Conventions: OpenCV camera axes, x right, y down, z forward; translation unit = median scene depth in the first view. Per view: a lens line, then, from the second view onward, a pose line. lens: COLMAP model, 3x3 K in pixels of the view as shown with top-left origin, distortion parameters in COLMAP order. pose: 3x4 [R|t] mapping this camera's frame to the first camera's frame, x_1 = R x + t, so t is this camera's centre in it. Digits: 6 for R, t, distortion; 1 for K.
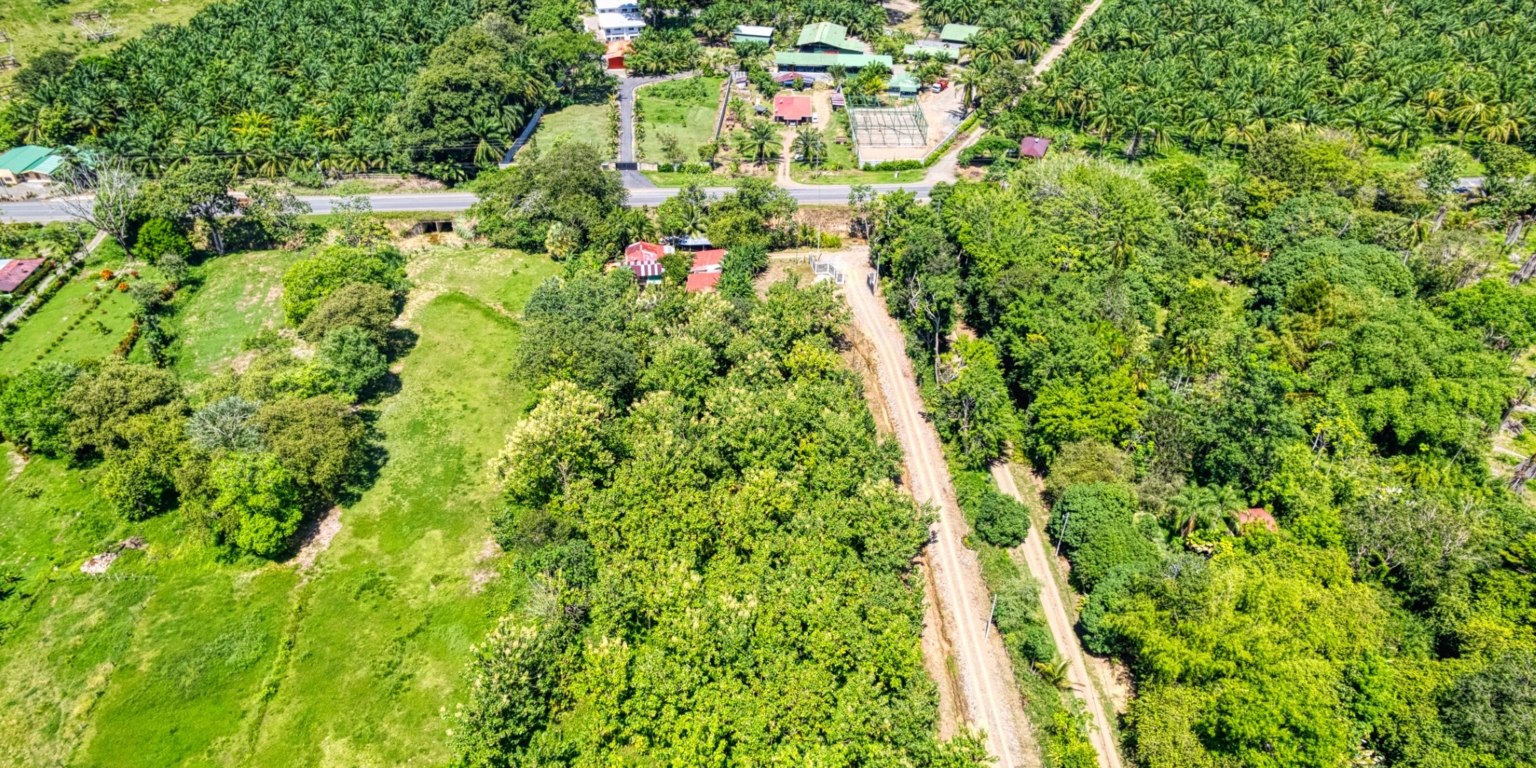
lens RADIAL K [[980.8, 0, 763.9], [0, 980.8, 391.2], [0, 0, 1]] dist [-0.079373, 0.071983]
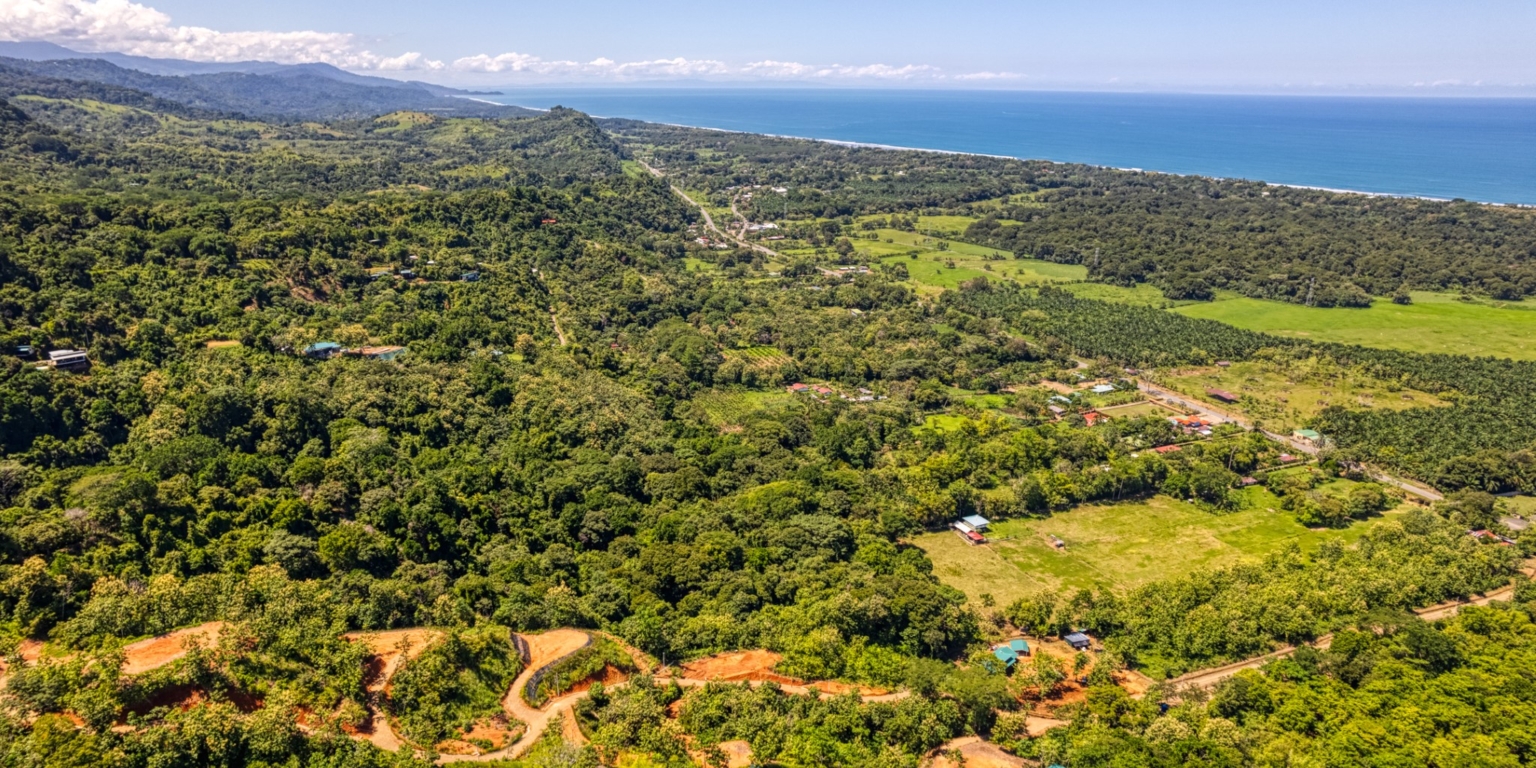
lens RADIAL K [[980.8, 0, 763.9], [0, 980.8, 391.2], [0, 0, 1]] dist [-0.079373, 0.071983]
pose [[0.346677, 0.278620, -0.895648, 1.442980], [-0.565693, 0.823772, 0.037299, 0.557277], [0.748202, 0.493731, 0.443197, -1.853653]]
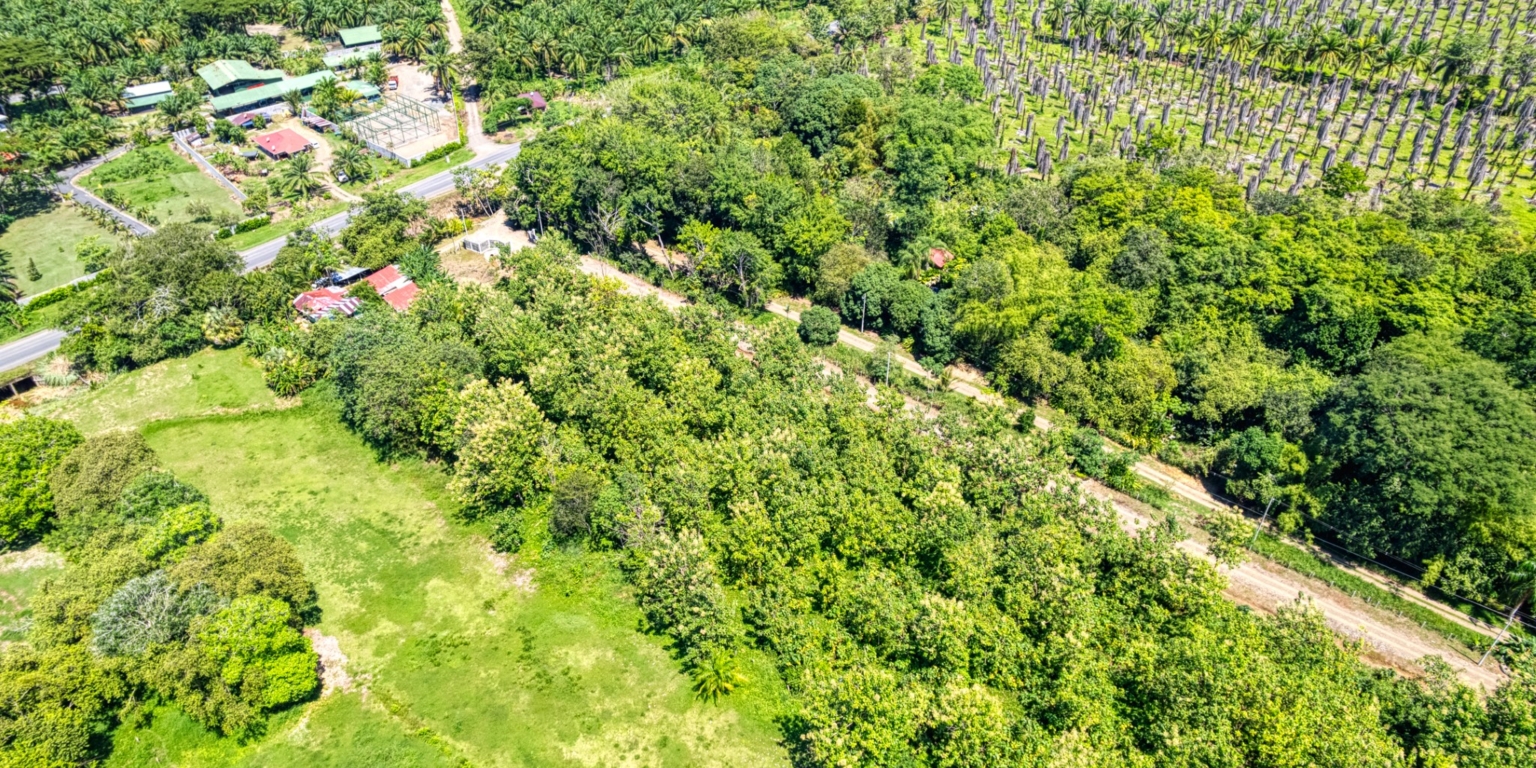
lens RADIAL K [[980.8, 0, 763.9], [0, 980.8, 391.2], [0, 0, 1]] dist [-0.079373, 0.071983]
pose [[0.693529, -0.447558, 0.564544, -0.382764], [0.447093, 0.881844, 0.149862, -0.011314], [-0.564912, 0.148470, 0.811684, 0.014024]]
